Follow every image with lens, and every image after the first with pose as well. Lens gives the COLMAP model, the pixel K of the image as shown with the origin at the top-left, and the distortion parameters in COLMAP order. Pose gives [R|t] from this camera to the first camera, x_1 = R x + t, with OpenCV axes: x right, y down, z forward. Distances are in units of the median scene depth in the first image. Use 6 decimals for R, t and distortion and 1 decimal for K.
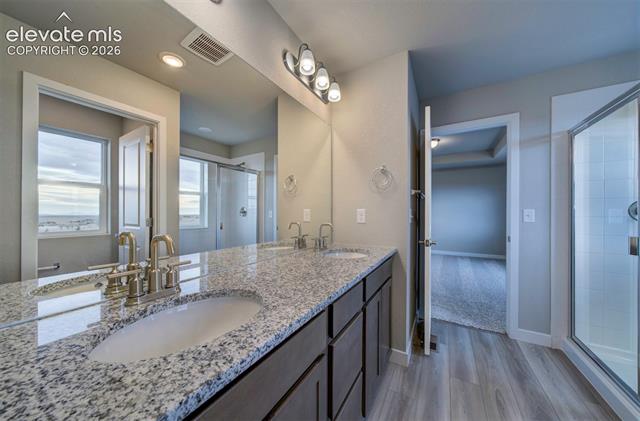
lens RADIAL K [[228.6, 0, 316.2], [0, 228.6, 213.2], [0, 0, 1]] dist [0.001220, 0.000322]
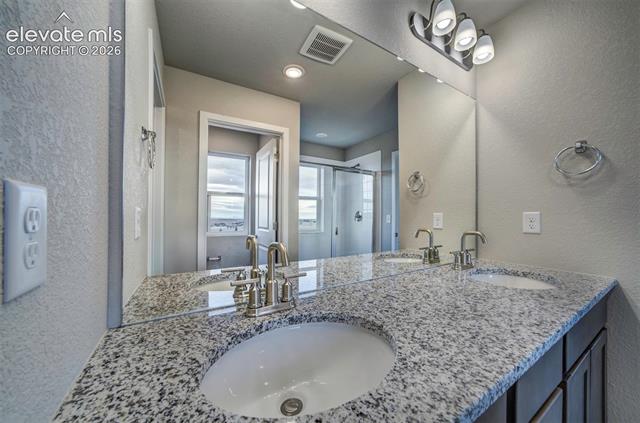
lens RADIAL K [[243.2, 0, 317.9], [0, 243.2, 215.3], [0, 0, 1]] dist [0.000099, -0.000014]
pose [[0.892643, -0.002946, -0.450755, -0.045558], [-0.001136, 0.999961, -0.008785, -0.002265], [0.450763, 0.008354, 0.892604, 0.097841]]
